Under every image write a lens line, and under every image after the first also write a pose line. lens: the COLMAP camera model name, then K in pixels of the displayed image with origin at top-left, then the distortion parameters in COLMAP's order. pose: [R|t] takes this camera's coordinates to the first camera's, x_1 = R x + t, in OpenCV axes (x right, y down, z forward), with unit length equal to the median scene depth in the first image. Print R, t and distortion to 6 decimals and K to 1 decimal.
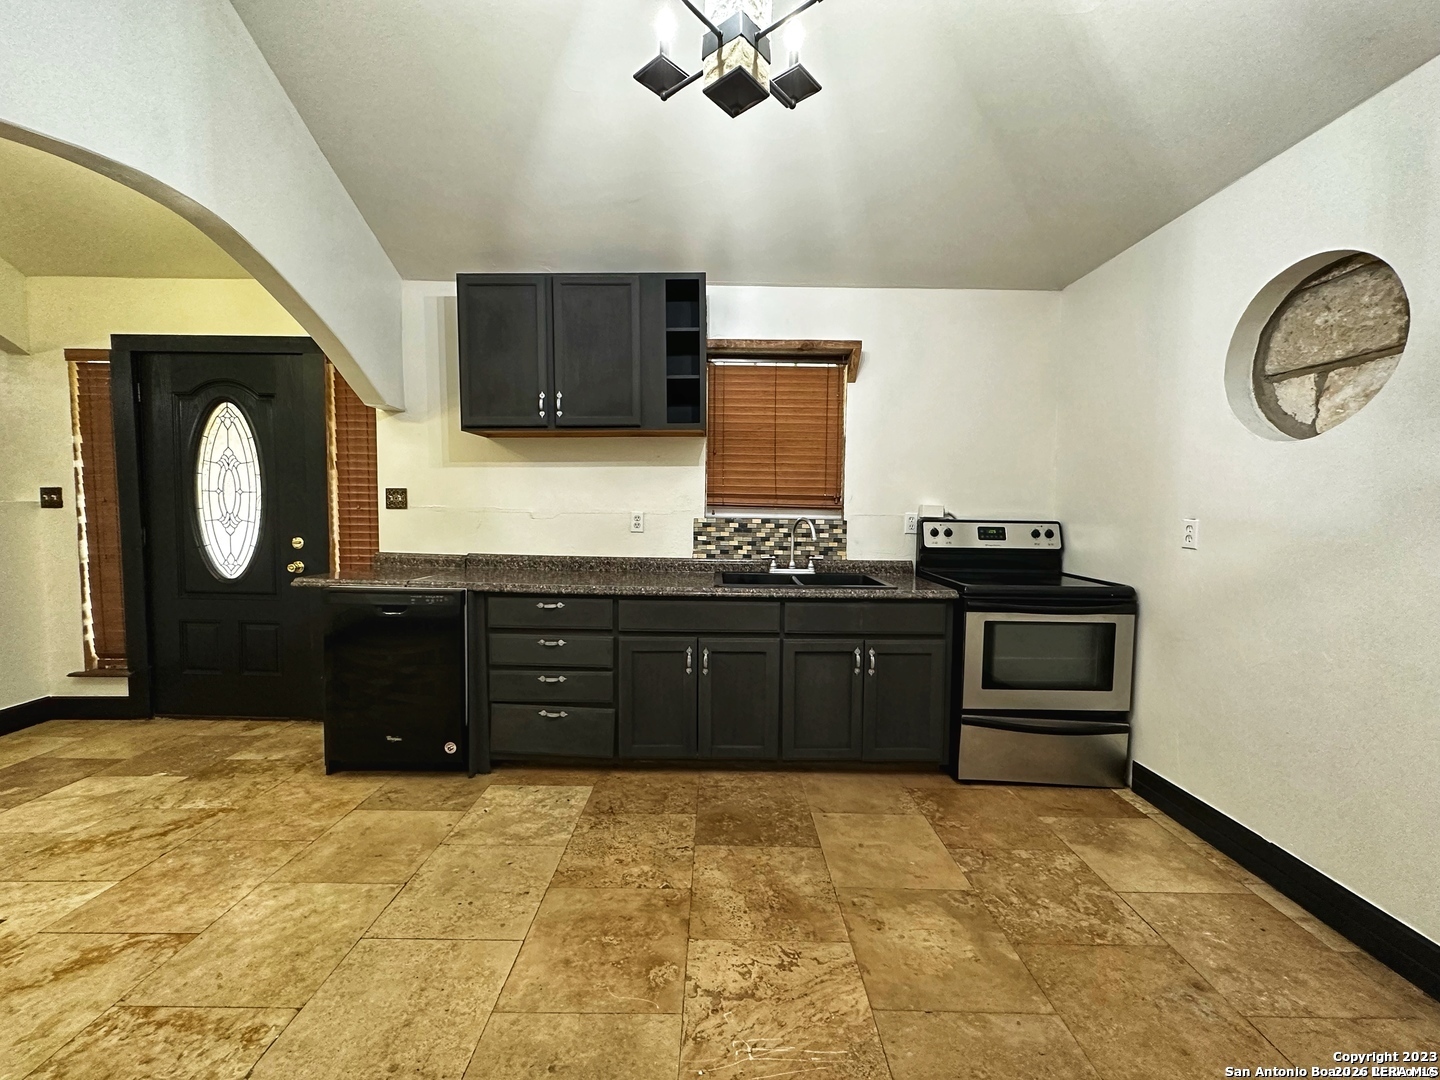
lens RADIAL K [[577.3, 0, 720.2], [0, 577.3, 540.5], [0, 0, 1]] dist [-0.004327, 0.000835]
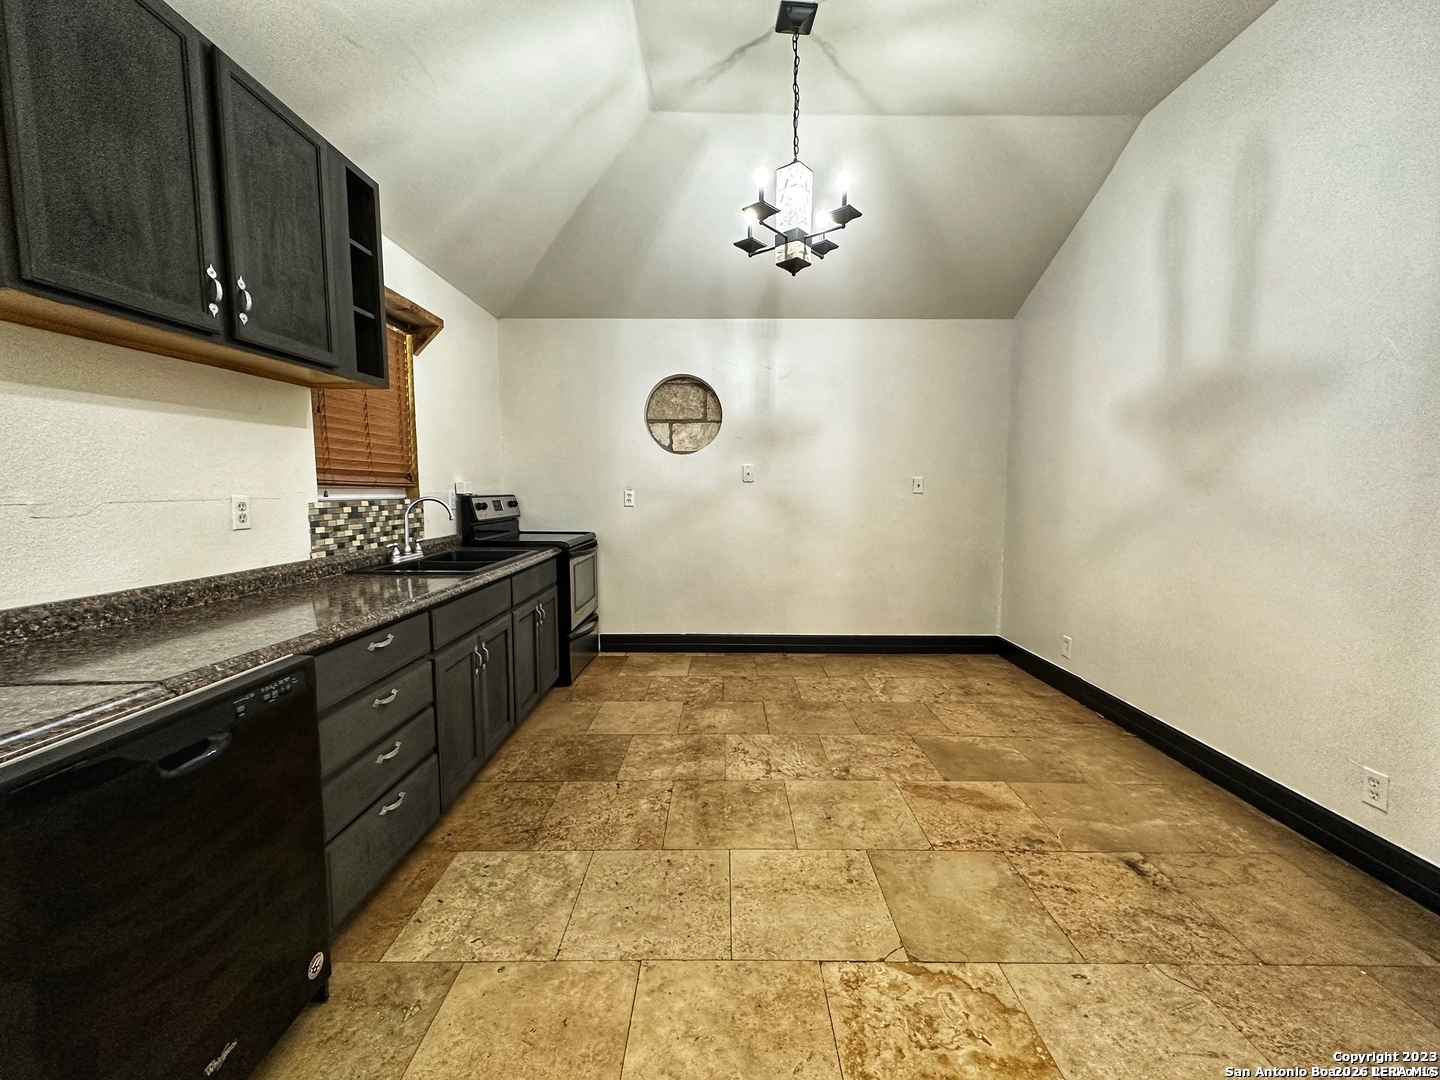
lens RADIAL K [[577.3, 0, 720.9], [0, 577.3, 542.7], [0, 0, 1]] dist [-0.004327, 0.000835]
pose [[0.001587, -0.107469, 0.994207, -0.768943], [0.055876, 0.992665, 0.107214, -0.038607], [-0.998436, 0.055382, 0.007580, 0.508518]]
